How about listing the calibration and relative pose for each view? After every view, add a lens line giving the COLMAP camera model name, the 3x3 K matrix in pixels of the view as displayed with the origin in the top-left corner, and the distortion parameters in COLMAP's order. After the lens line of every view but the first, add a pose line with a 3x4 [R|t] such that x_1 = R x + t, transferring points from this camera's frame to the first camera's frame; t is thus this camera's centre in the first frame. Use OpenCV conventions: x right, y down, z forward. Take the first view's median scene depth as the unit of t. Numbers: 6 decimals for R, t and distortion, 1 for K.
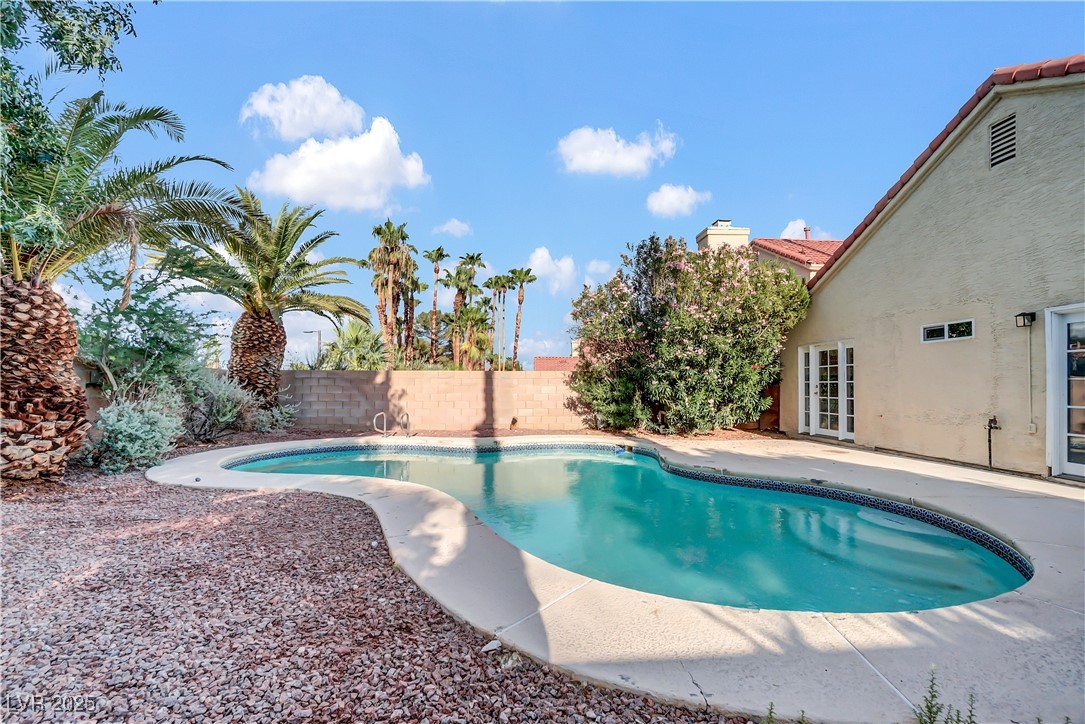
lens RADIAL K [[474.1, 0, 554.0], [0, 474.1, 380.7], [0, 0, 1]] dist [0.003602, 0.000580]
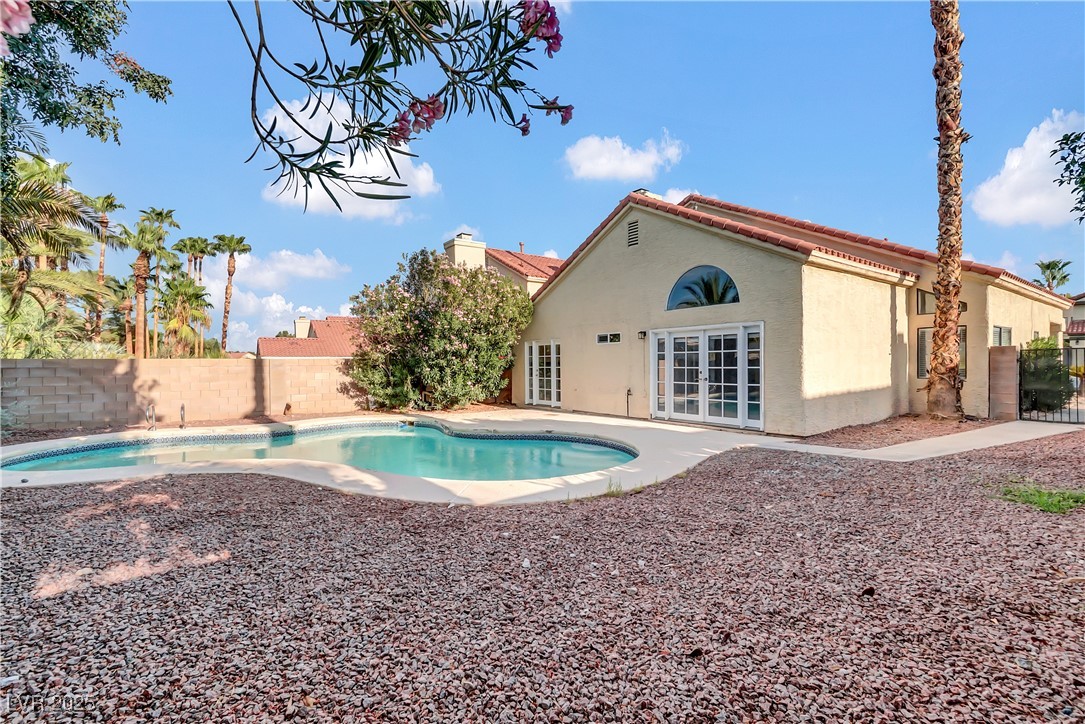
lens RADIAL K [[474.1, 0, 542.8], [0, 474.1, 364.6], [0, 0, 1]] dist [0.003602, 0.000580]
pose [[0.847848, -0.008219, 0.530175, -0.177556], [0.002409, 0.999929, 0.011649, -0.021000], [-0.530233, -0.008599, 0.847808, -0.202608]]
